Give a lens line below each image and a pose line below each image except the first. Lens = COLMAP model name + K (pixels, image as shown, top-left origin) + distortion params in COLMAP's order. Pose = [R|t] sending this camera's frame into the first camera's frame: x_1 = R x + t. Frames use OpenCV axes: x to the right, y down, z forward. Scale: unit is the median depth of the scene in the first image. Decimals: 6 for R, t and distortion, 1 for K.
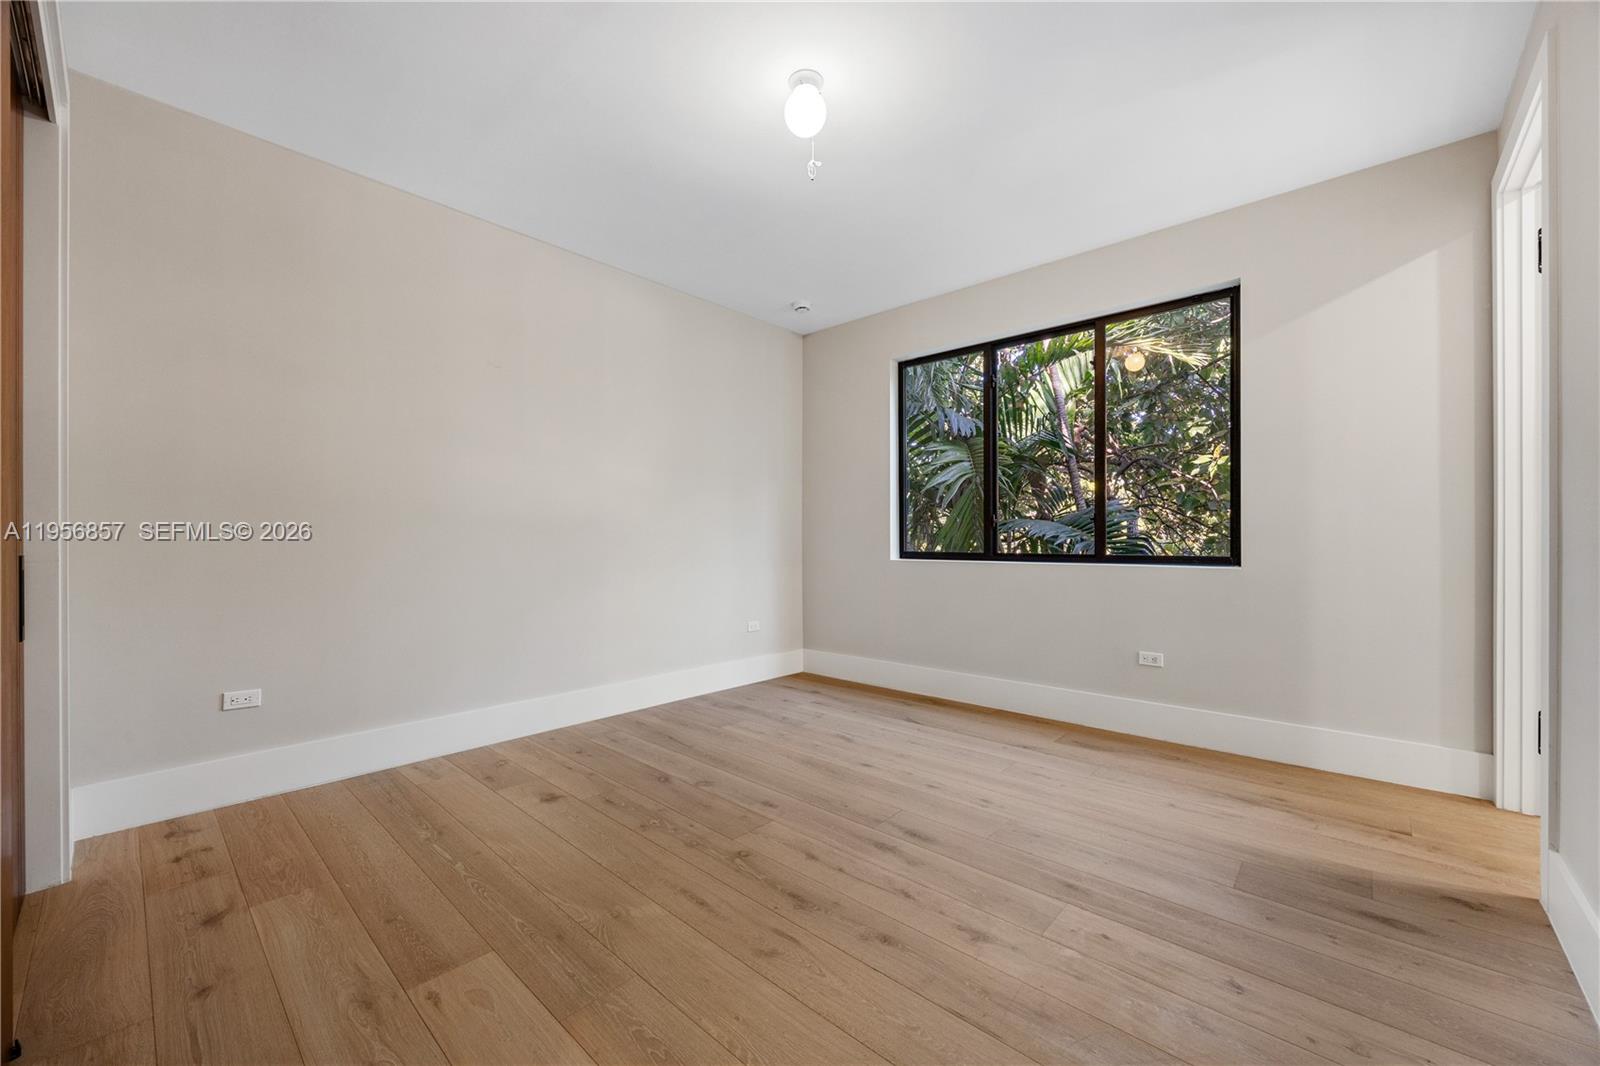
lens RADIAL K [[617.7, 0, 800.0], [0, 617.7, 533.0], [0, 0, 1]] dist [-0.001624, -0.000132]
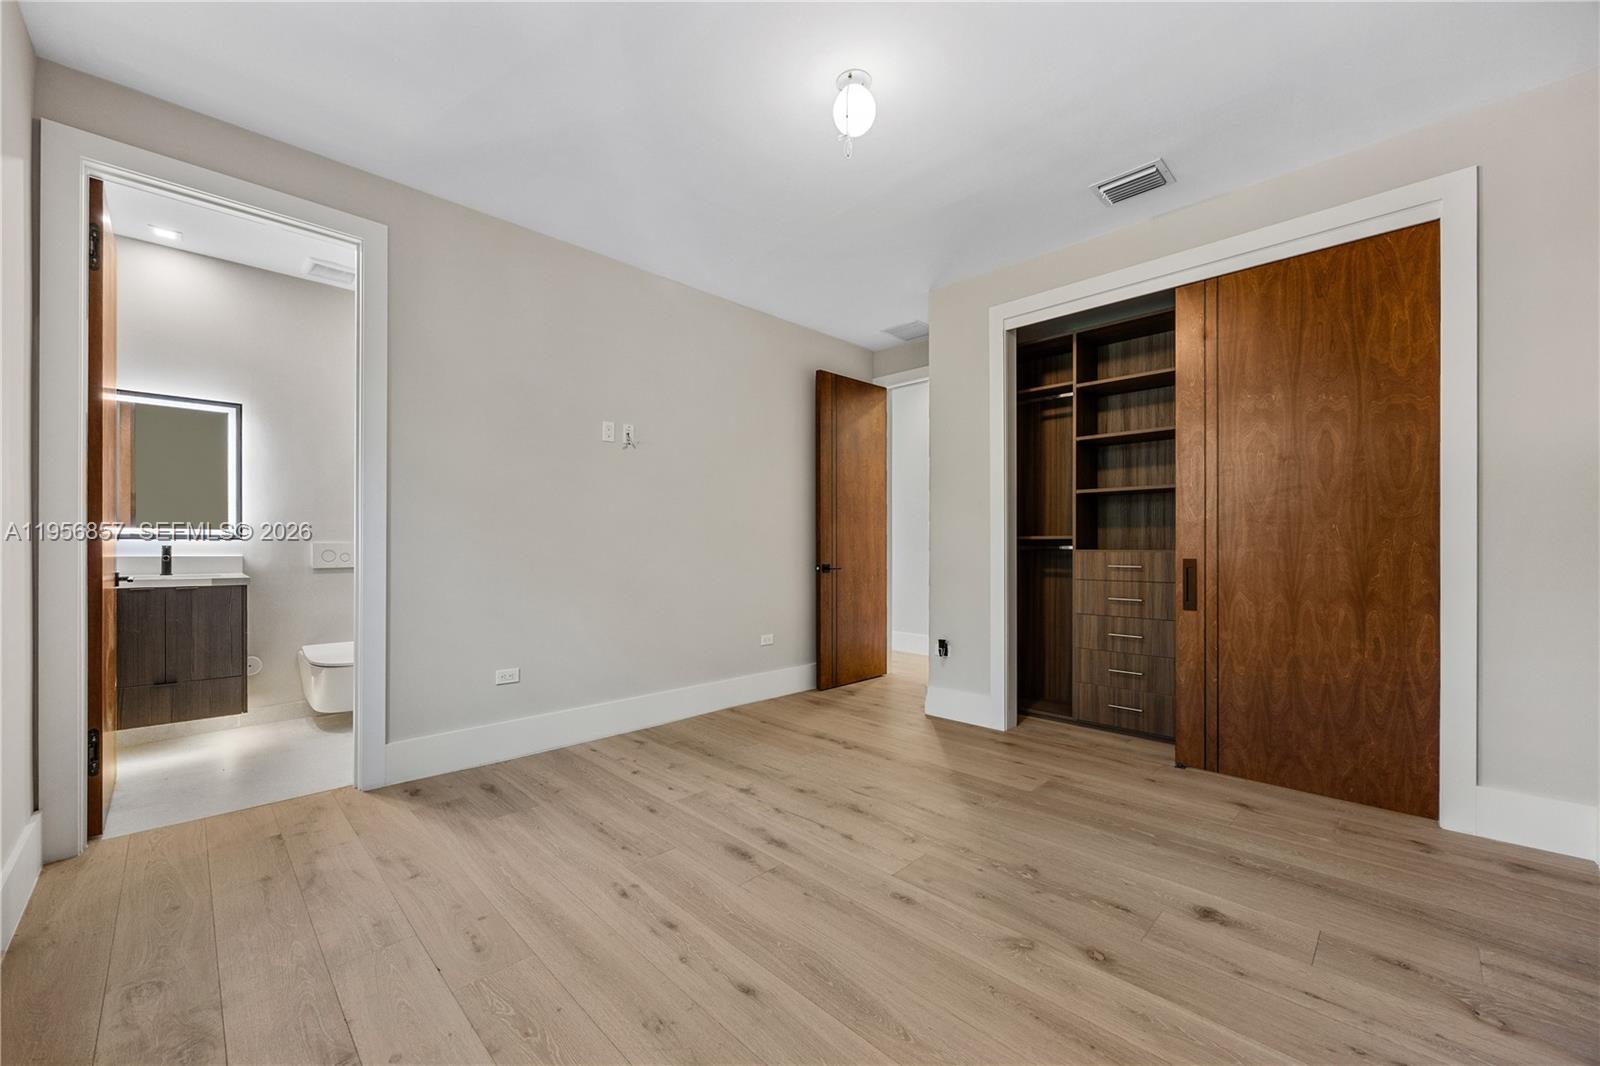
lens RADIAL K [[624.8, 0, 792.2], [0, 624.8, 547.2], [0, 0, 1]] dist [-0.000363, -0.000016]
pose [[-0.998686, -0.000566, 0.051245, 0.057142], [-0.000828, 0.999987, -0.005086, 0.001829], [-0.051241, -0.005121, -0.998673, 2.025395]]
